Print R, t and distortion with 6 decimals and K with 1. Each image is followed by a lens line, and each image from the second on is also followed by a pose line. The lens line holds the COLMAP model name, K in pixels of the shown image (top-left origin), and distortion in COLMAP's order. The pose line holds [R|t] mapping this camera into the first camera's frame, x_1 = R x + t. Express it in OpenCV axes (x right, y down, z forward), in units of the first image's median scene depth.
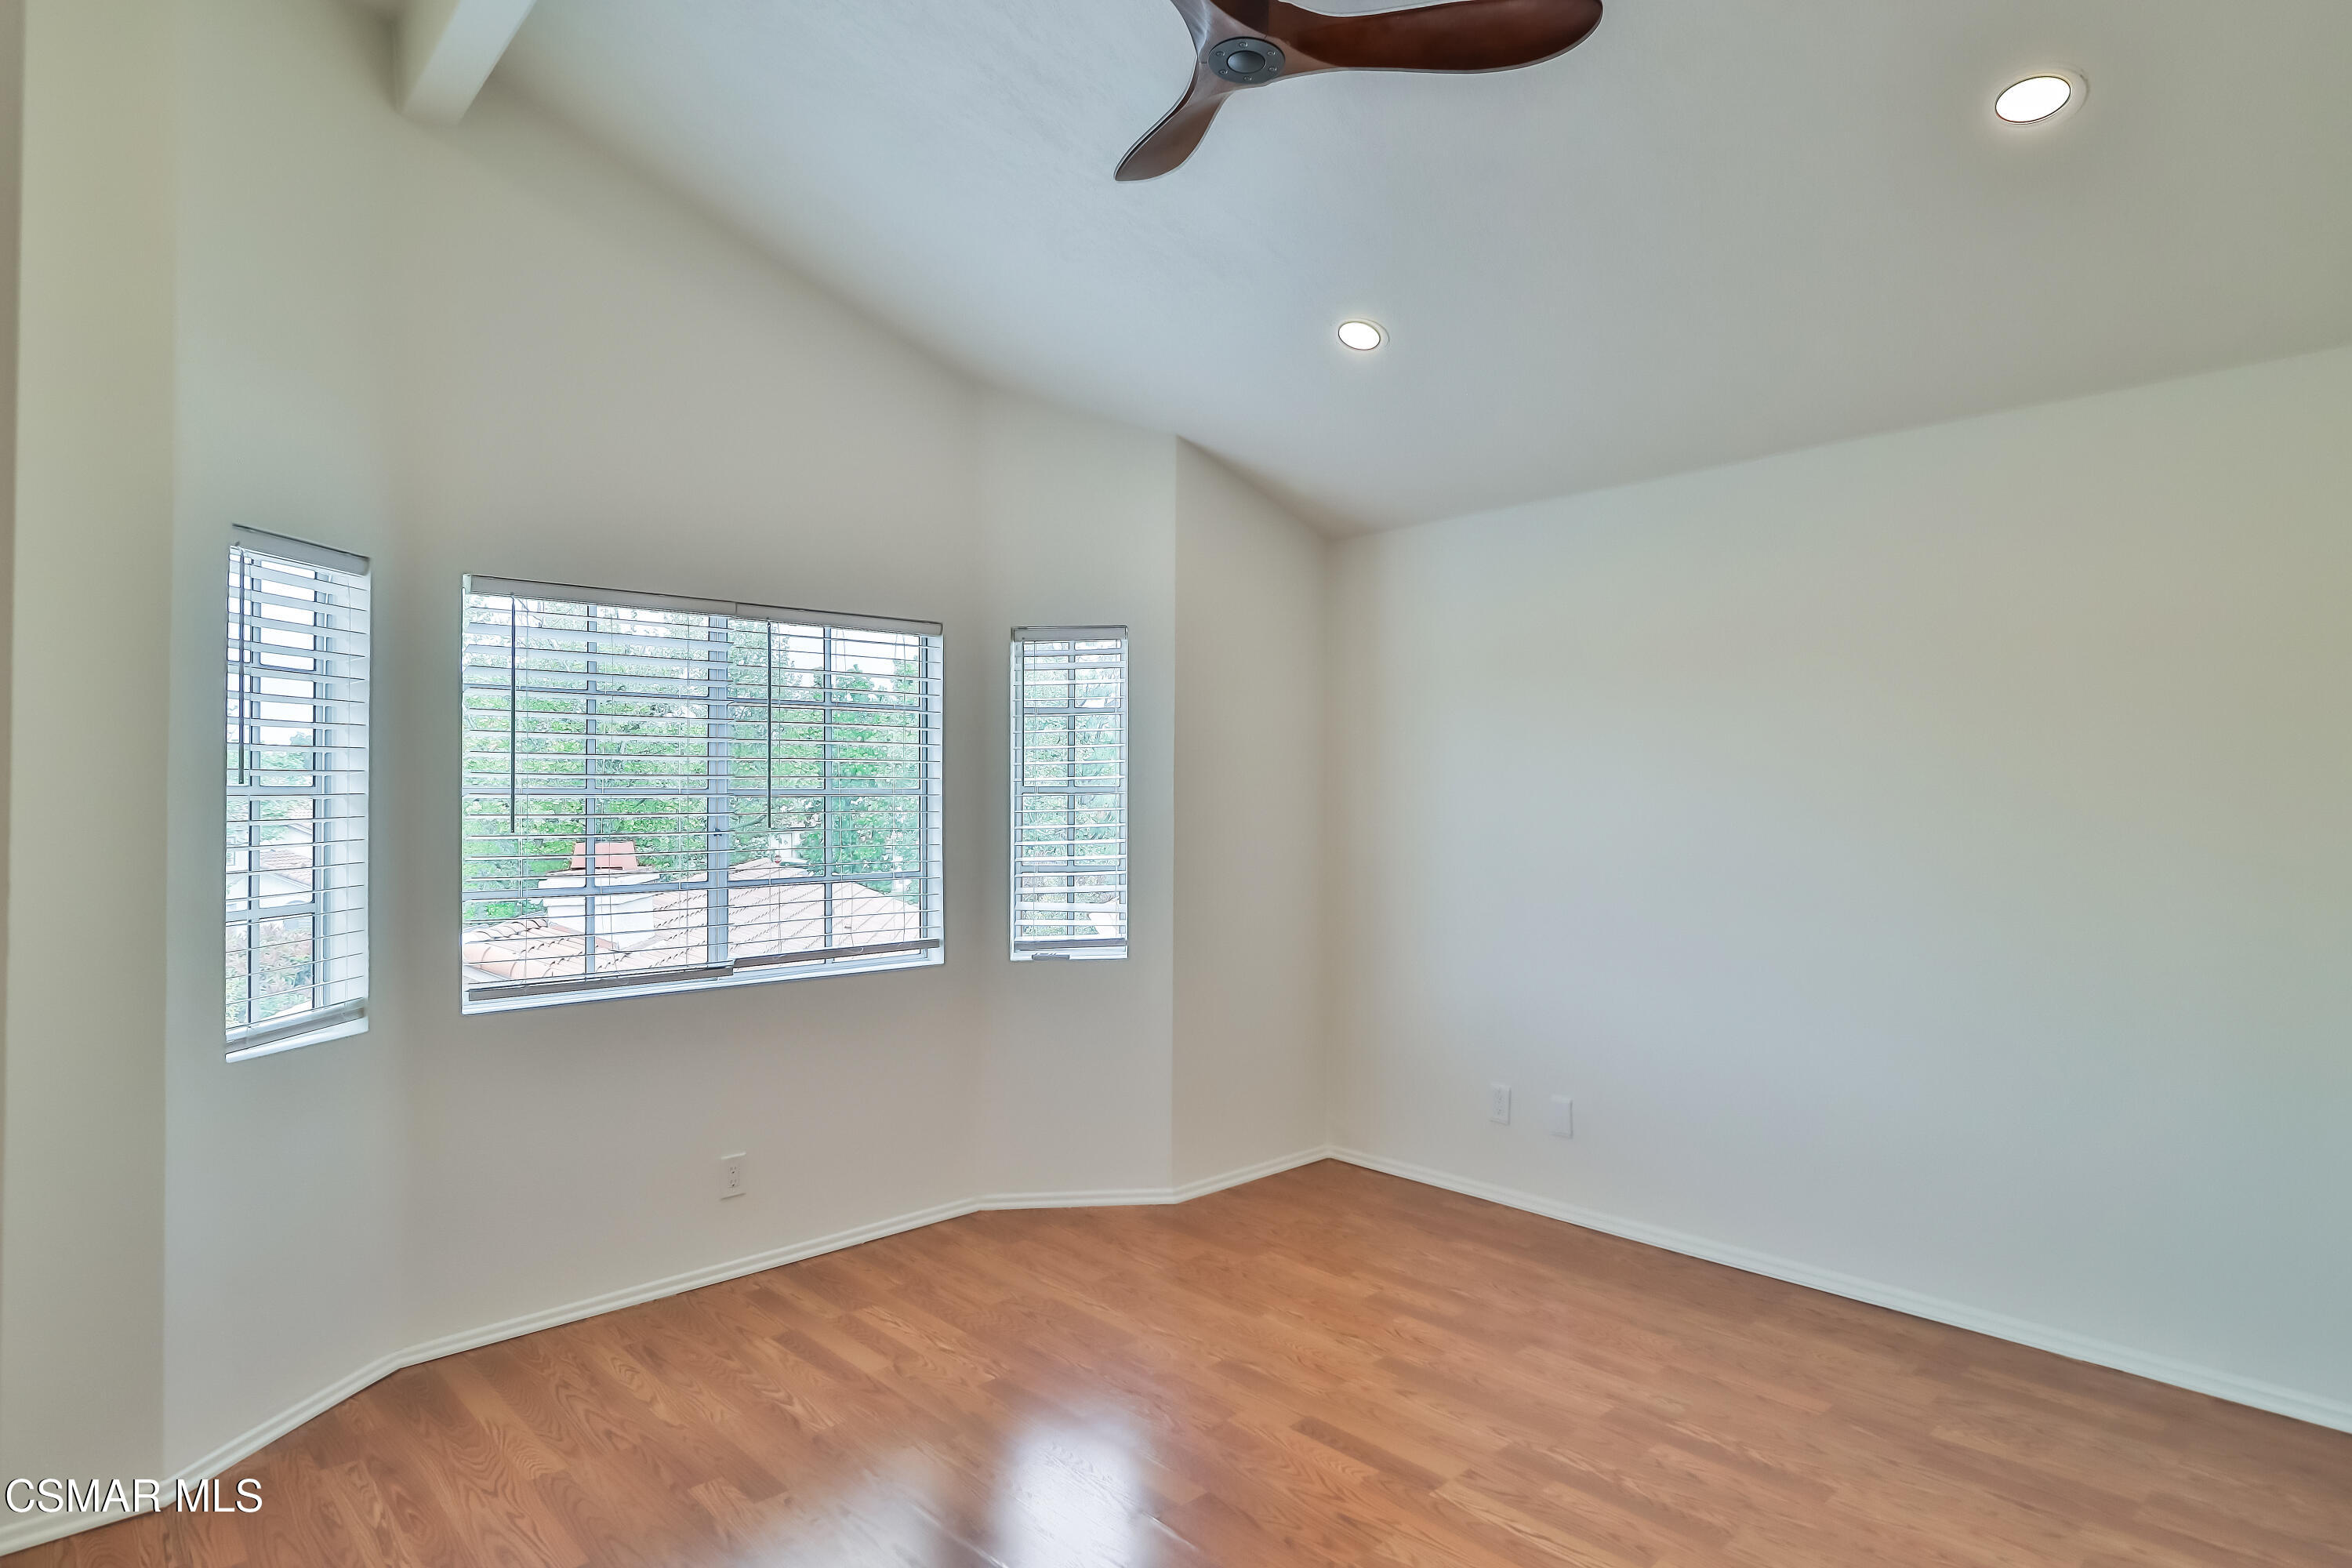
lens RADIAL K [[1262.7, 0, 1179.6], [0, 1262.7, 759.1], [0, 0, 1]] dist [0.004069, 0.000780]
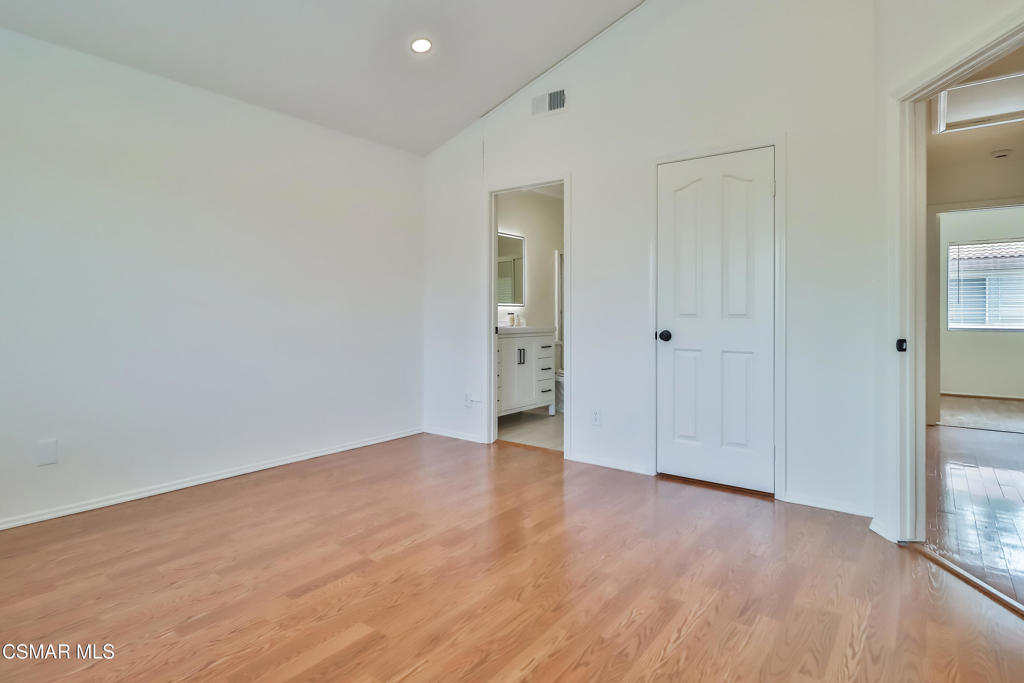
lens RADIAL K [[549.7, 0, 513.6], [0, 549.7, 330.7], [0, 0, 1]] dist [0.004069, 0.000780]
pose [[-0.172035, -0.028115, 0.984690, -0.630851], [-0.035332, 0.999126, 0.022355, 0.151442], [-0.984457, -0.030946, -0.172878, 0.827596]]
